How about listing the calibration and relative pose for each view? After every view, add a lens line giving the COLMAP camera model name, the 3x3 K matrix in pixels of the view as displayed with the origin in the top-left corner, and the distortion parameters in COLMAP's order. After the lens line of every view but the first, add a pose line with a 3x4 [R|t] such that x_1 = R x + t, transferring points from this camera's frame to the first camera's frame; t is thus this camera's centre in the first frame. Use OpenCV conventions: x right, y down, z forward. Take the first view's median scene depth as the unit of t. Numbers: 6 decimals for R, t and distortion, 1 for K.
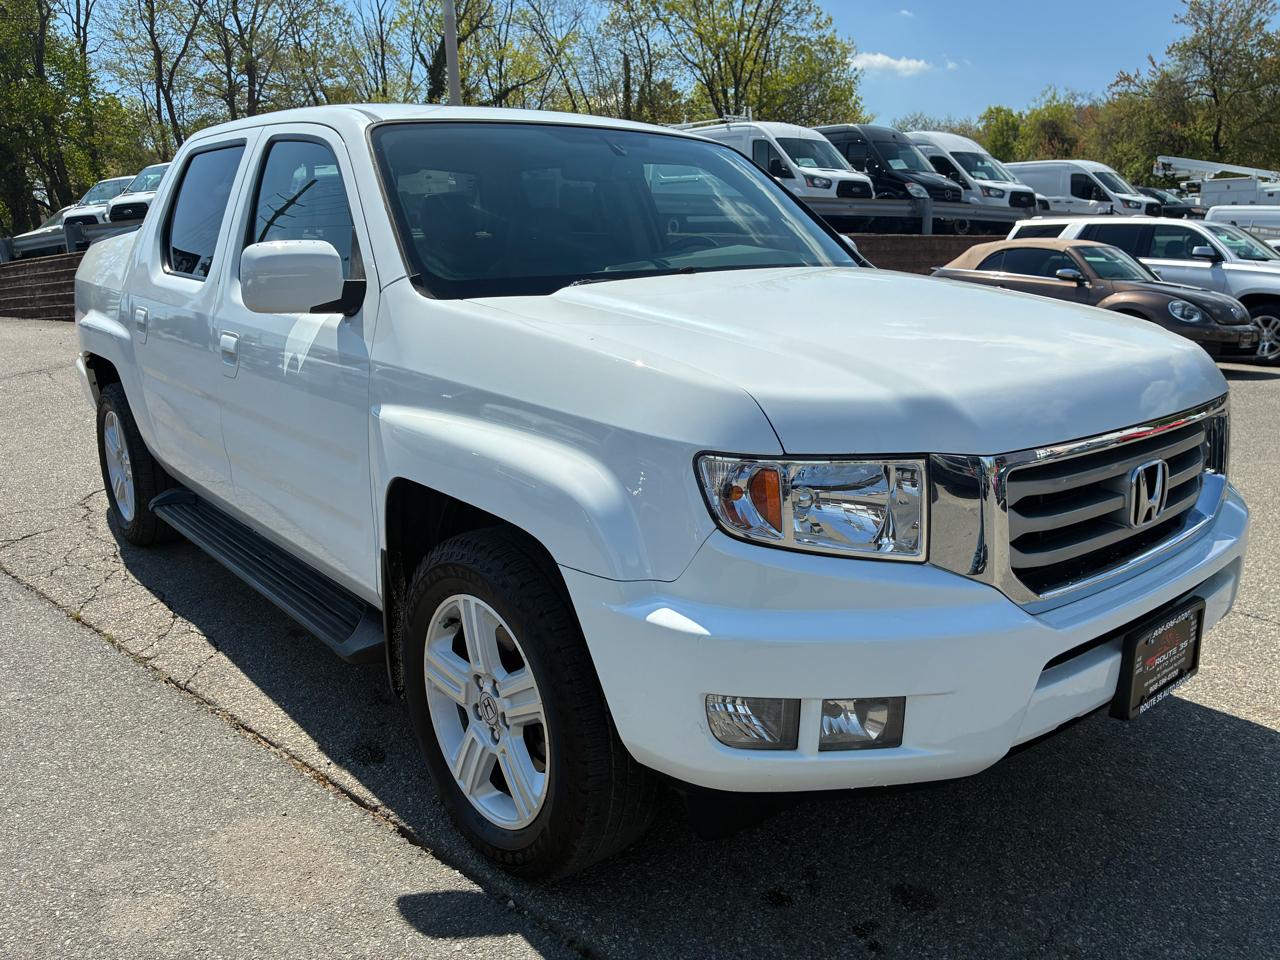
lens RADIAL K [[949.8, 0, 642.5], [0, 949.8, 489.3], [0, 0, 1]] dist [0.075531, -0.100772]
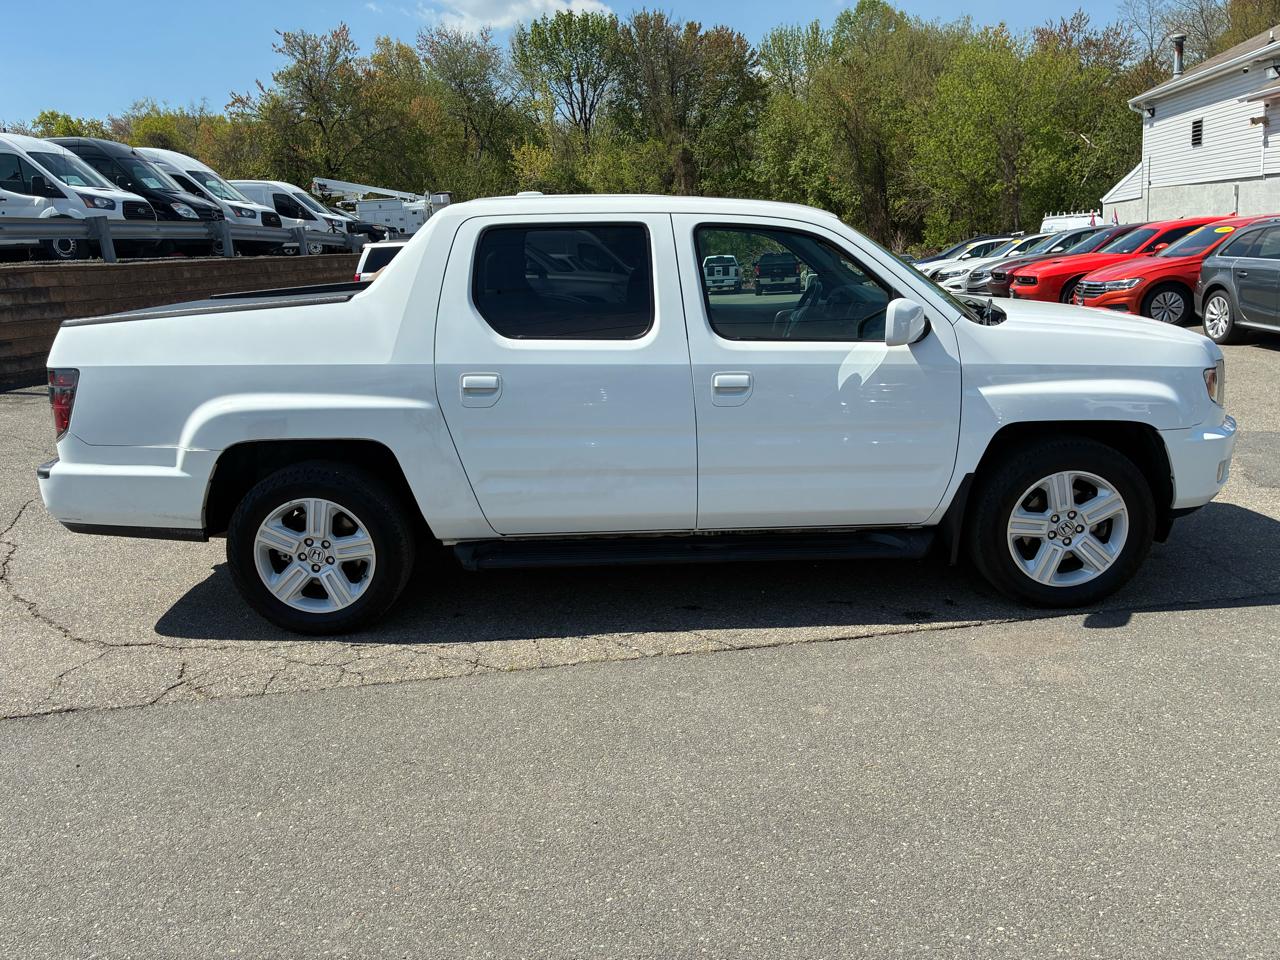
lens RADIAL K [[957.3, 0, 653.8], [0, 957.3, 484.2], [0, 0, 1]] dist [0.061342, -0.090954]
pose [[0.642020, -0.205426, 0.738655, -0.201415], [0.217988, 0.972583, 0.081014, -0.019106], [-0.735045, 0.109005, 0.669198, 0.026783]]
